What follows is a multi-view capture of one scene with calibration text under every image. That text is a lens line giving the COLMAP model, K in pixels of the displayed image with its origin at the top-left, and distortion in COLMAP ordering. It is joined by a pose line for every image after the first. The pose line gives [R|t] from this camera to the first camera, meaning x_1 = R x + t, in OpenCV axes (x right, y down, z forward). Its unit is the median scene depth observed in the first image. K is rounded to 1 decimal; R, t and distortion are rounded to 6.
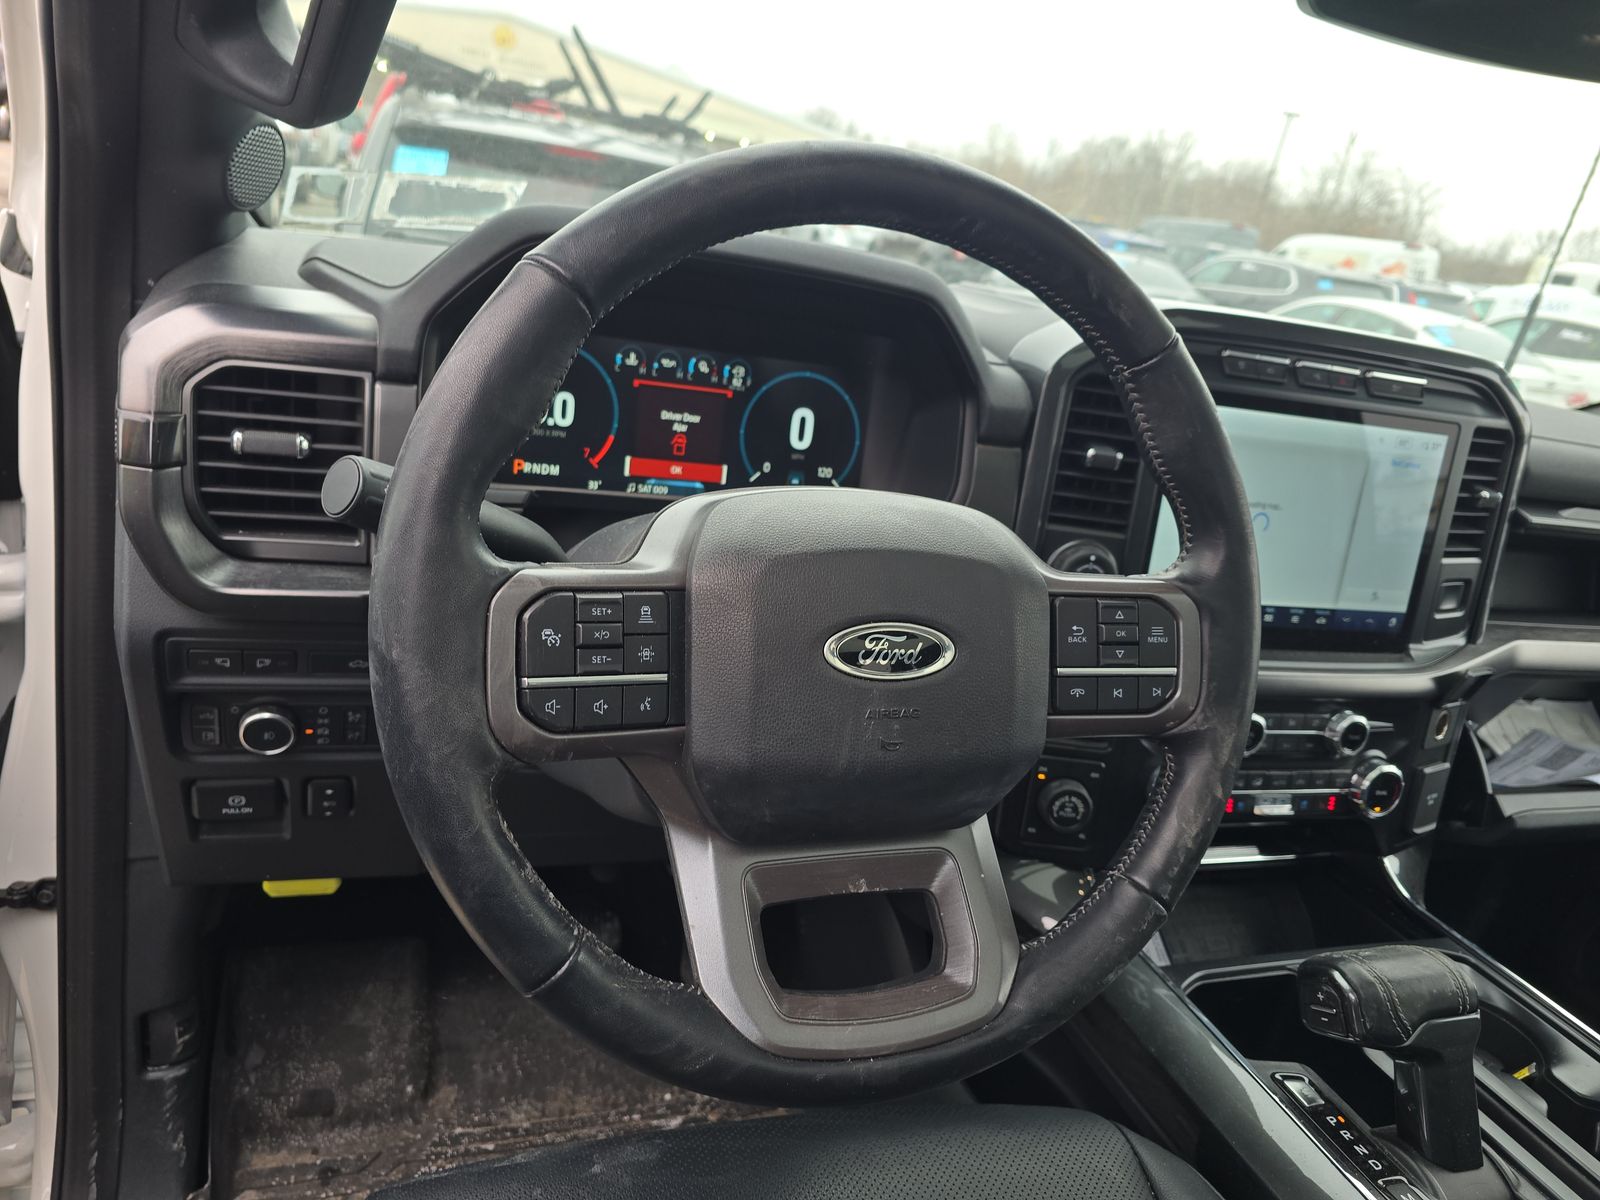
lens RADIAL K [[1131.8, 0, 791.8], [0, 1131.8, 609.9], [0, 0, 1]] dist [0.040783, -0.039445]
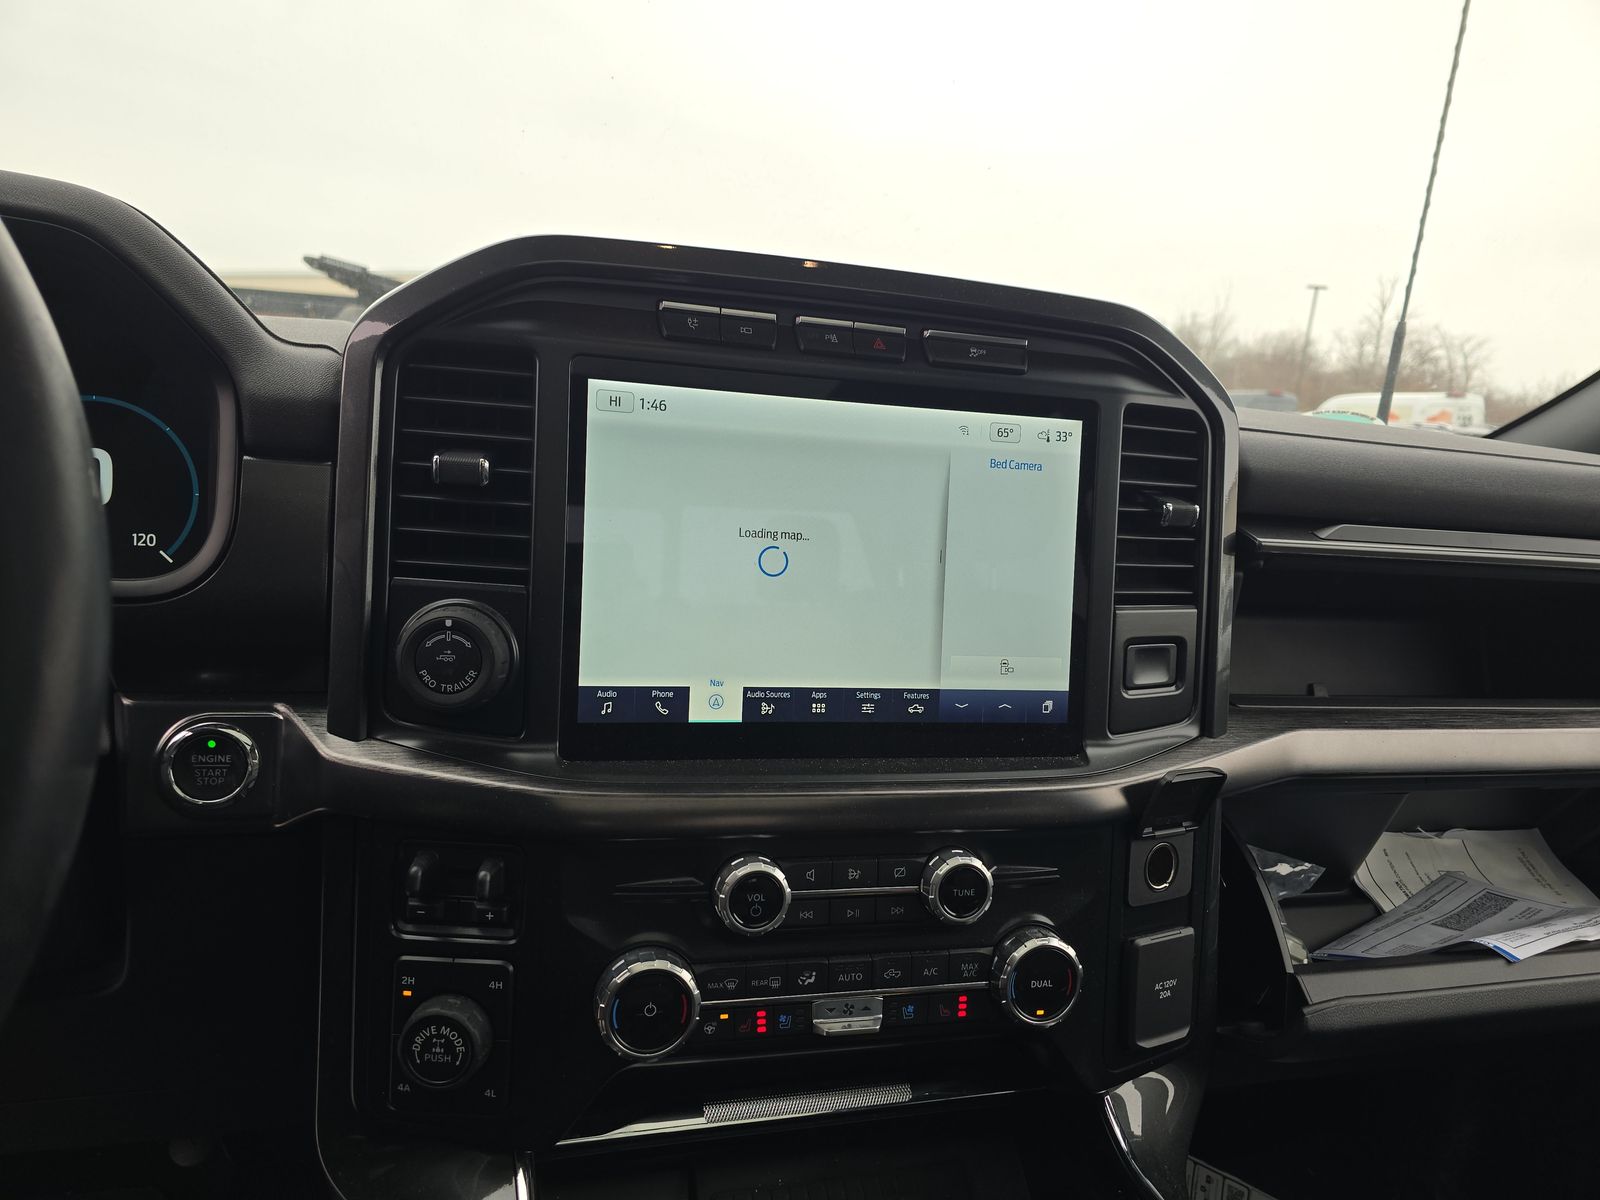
lens RADIAL K [[1131.8, 0, 794.5], [0, 1131.8, 591.8], [0, 0, 1]] dist [0.040783, -0.039445]
pose [[0.995043, -0.078965, -0.060448, 0.439408], [0.066111, 0.979345, -0.191083, 0.062173], [0.074288, 0.186139, 0.979711, 0.353033]]
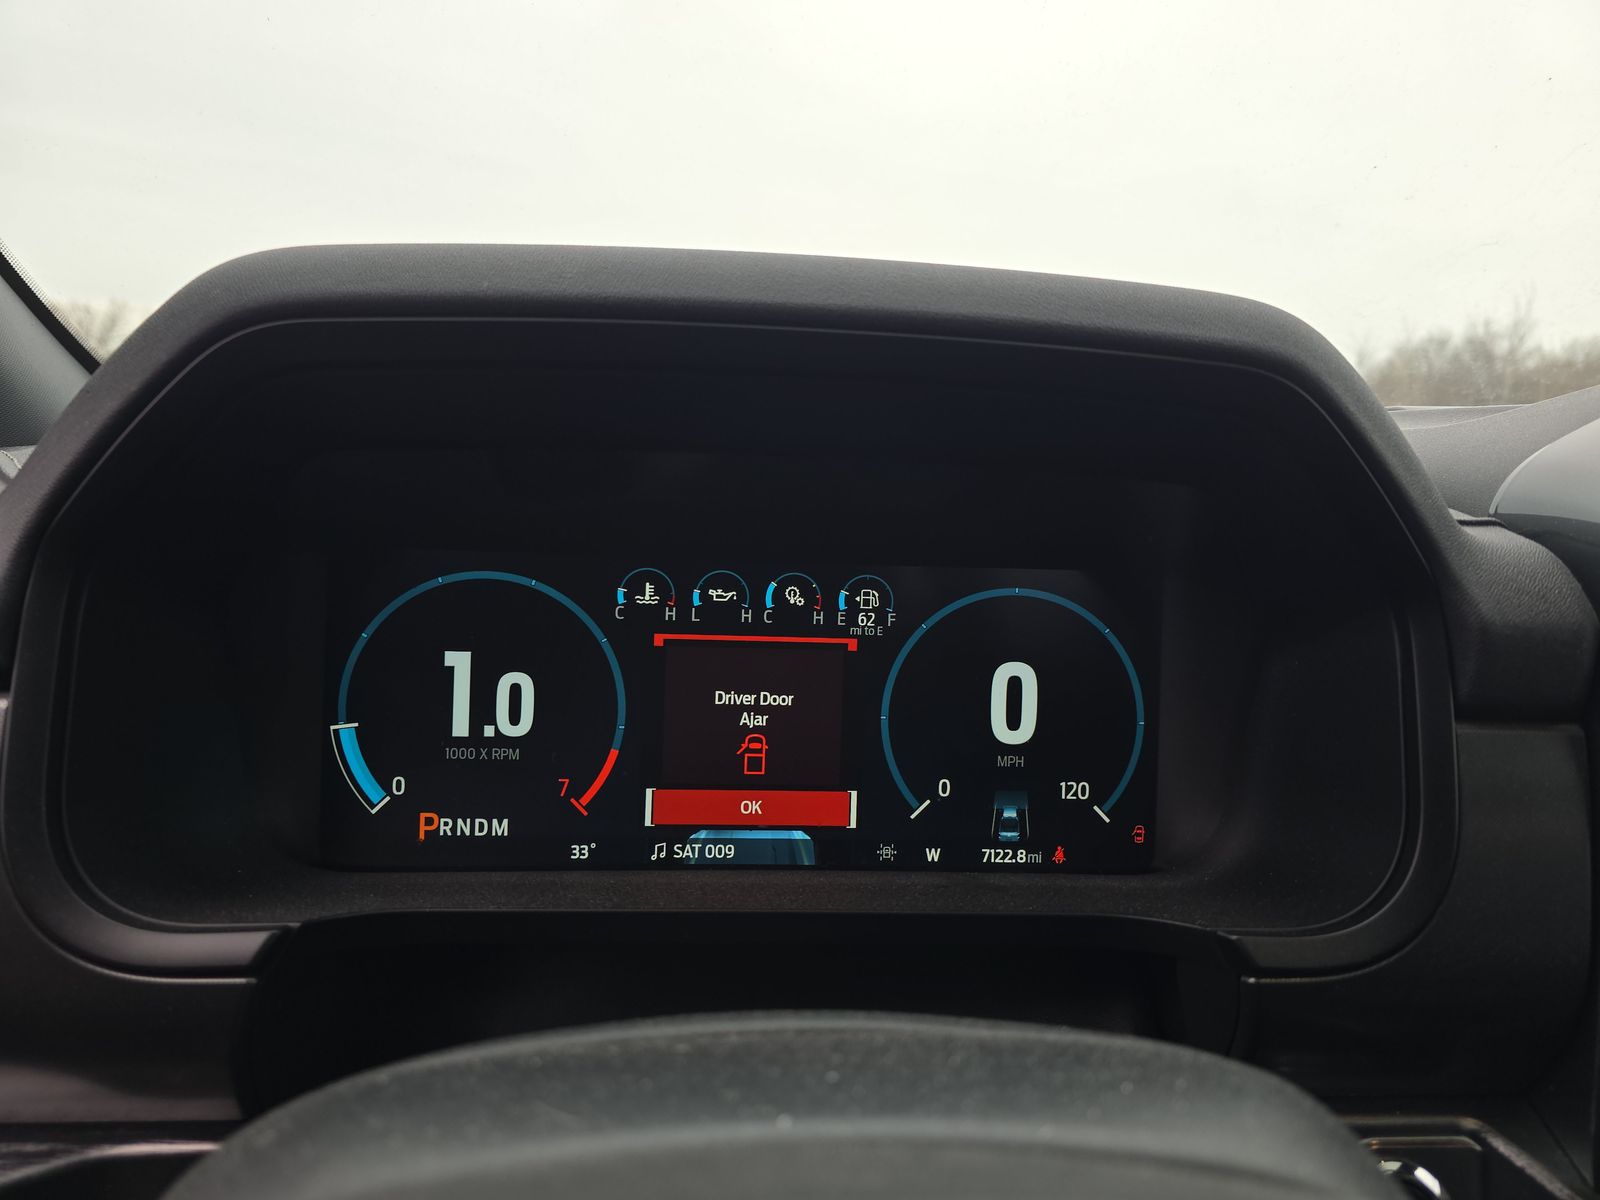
lens RADIAL K [[1131.8, 0, 790.8], [0, 1131.8, 599.0], [0, 0, 1]] dist [0.040783, -0.039445]
pose [[0.960059, -0.093427, -0.263740, 0.047042], [0.031704, 0.972859, -0.229218, -0.091847], [0.277996, 0.211701, 0.936964, 0.494225]]
